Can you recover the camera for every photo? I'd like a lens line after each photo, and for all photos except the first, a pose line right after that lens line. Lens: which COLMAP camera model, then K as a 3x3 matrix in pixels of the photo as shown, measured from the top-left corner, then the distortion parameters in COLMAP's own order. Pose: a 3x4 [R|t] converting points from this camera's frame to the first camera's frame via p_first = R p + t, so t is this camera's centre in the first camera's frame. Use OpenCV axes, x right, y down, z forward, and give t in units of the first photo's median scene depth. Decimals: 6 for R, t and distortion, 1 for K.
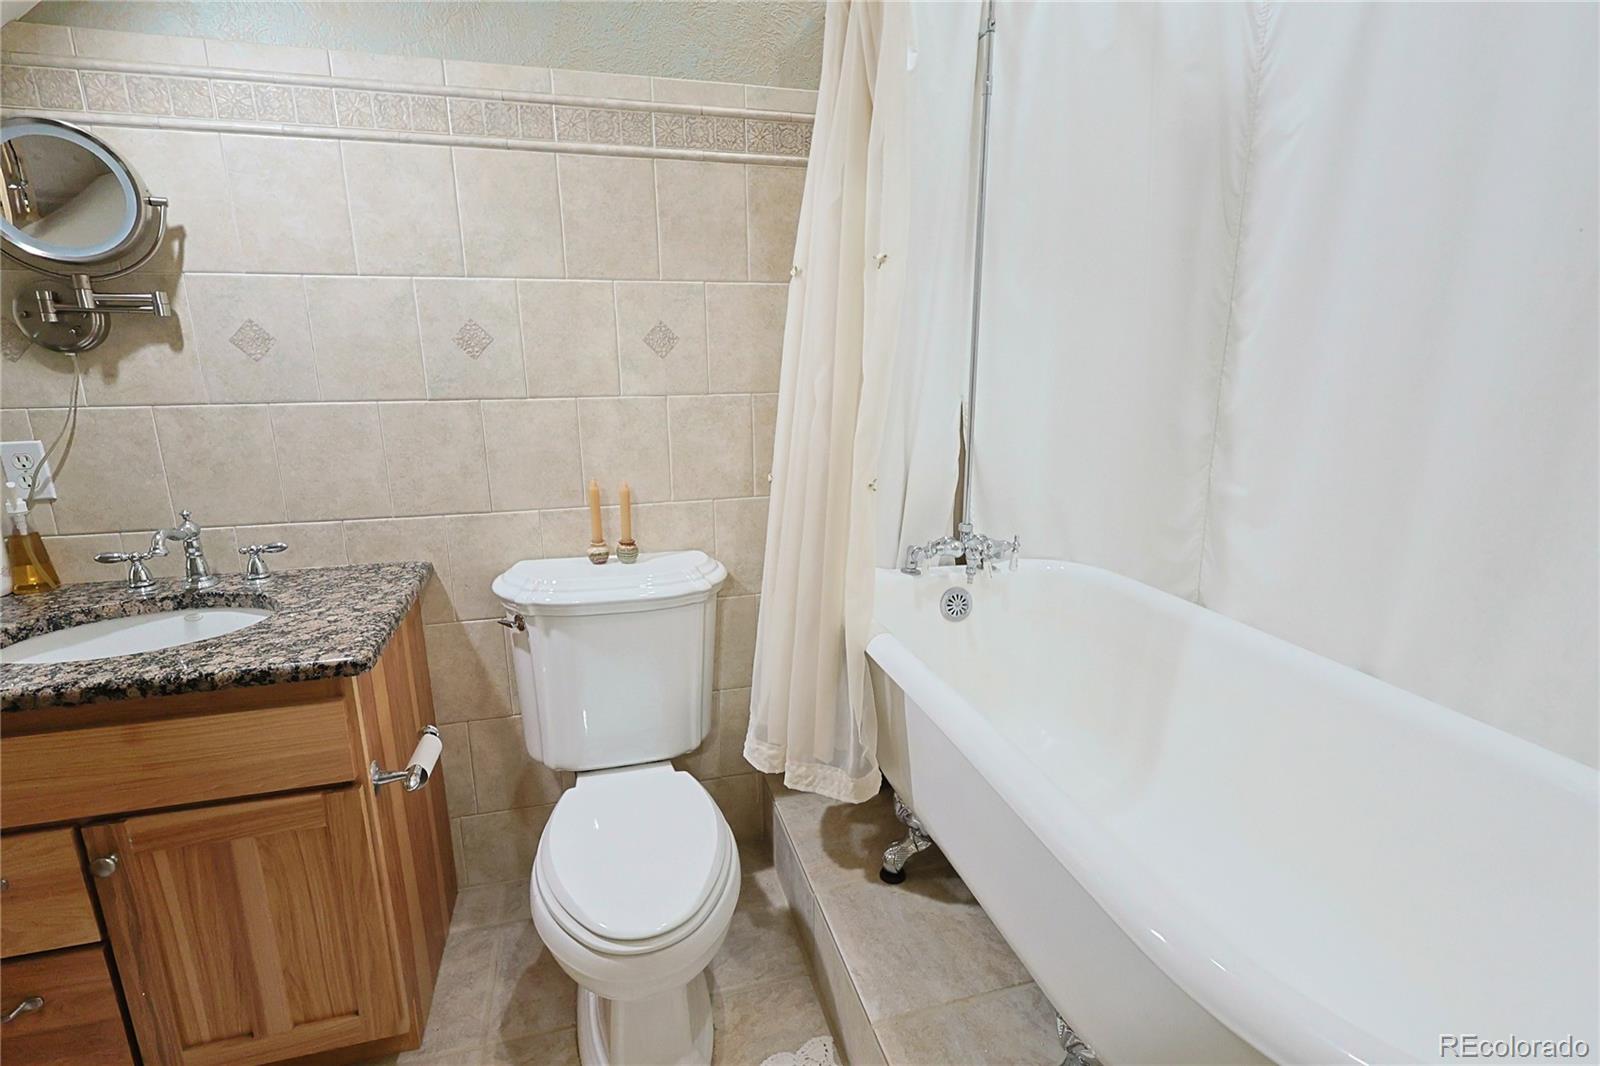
lens RADIAL K [[750.4, 0, 798.0], [0, 750.4, 534.4], [0, 0, 1]] dist [-0.000040, 0.001192]
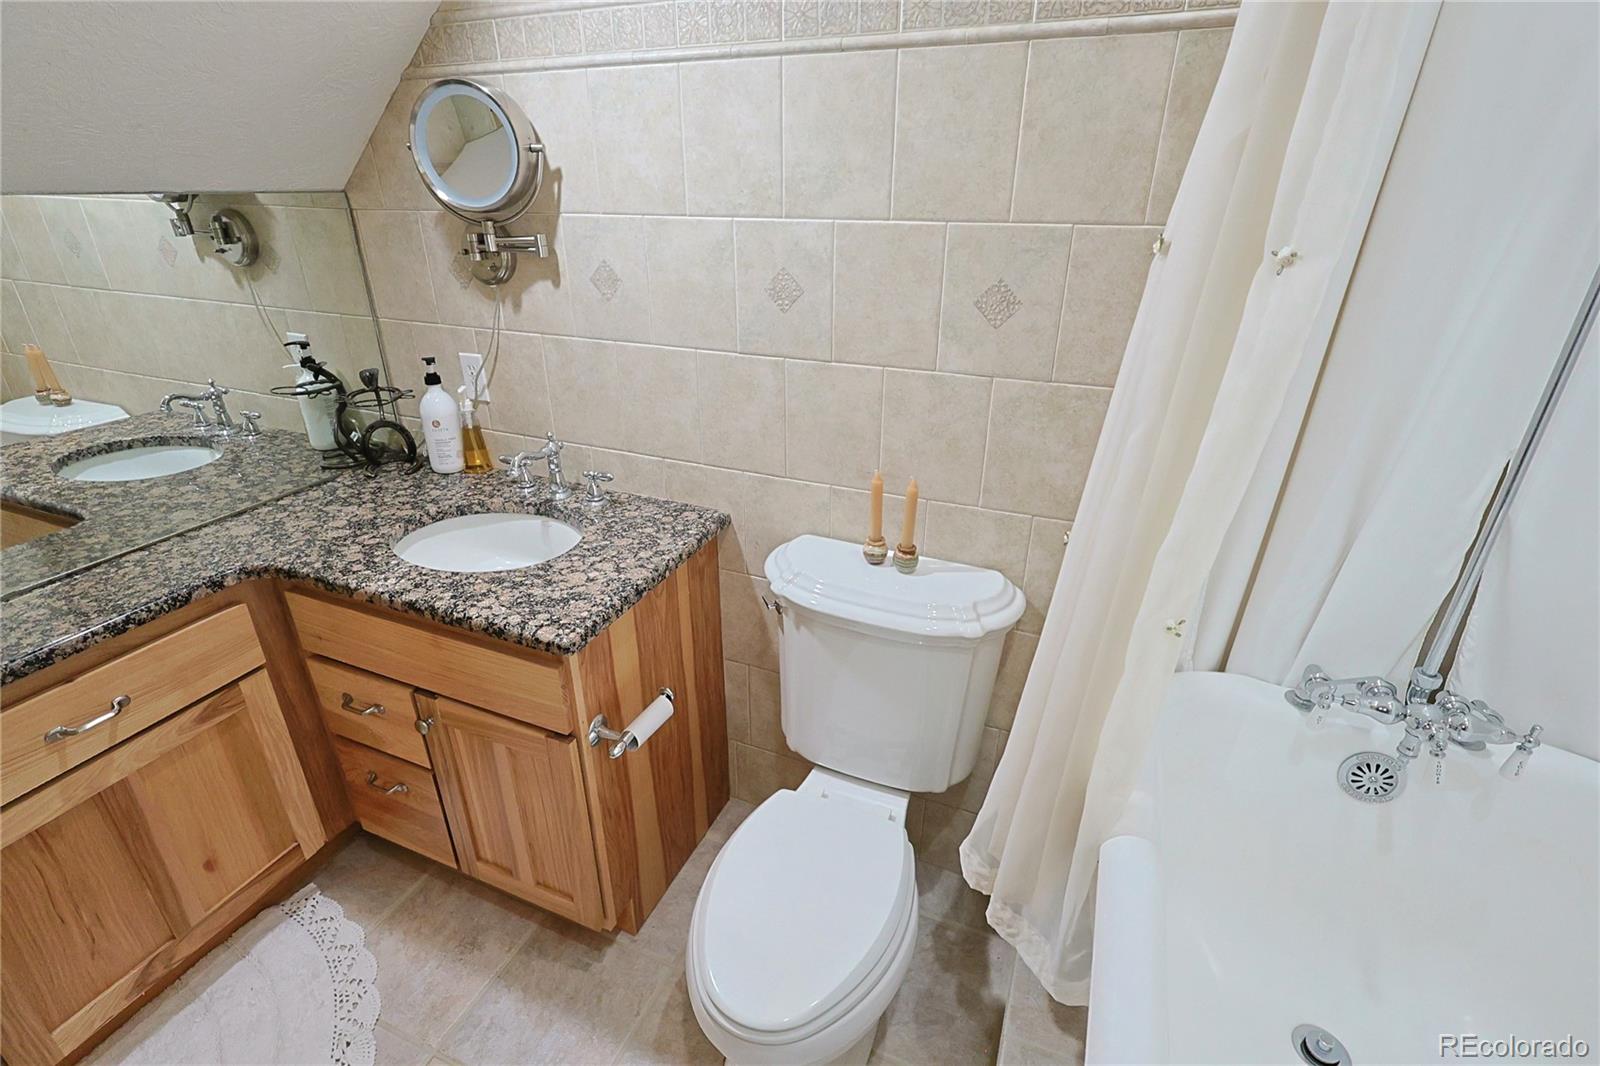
lens RADIAL K [[750.4, 0, 799.2], [0, 750.4, 535.4], [0, 0, 1]] dist [-0.000040, 0.001192]
pose [[0.781171, 0.273423, -0.561260, 0.161203], [-0.154751, 0.955743, 0.250214, -0.215470], [0.604834, -0.108604, 0.788911, 0.291524]]
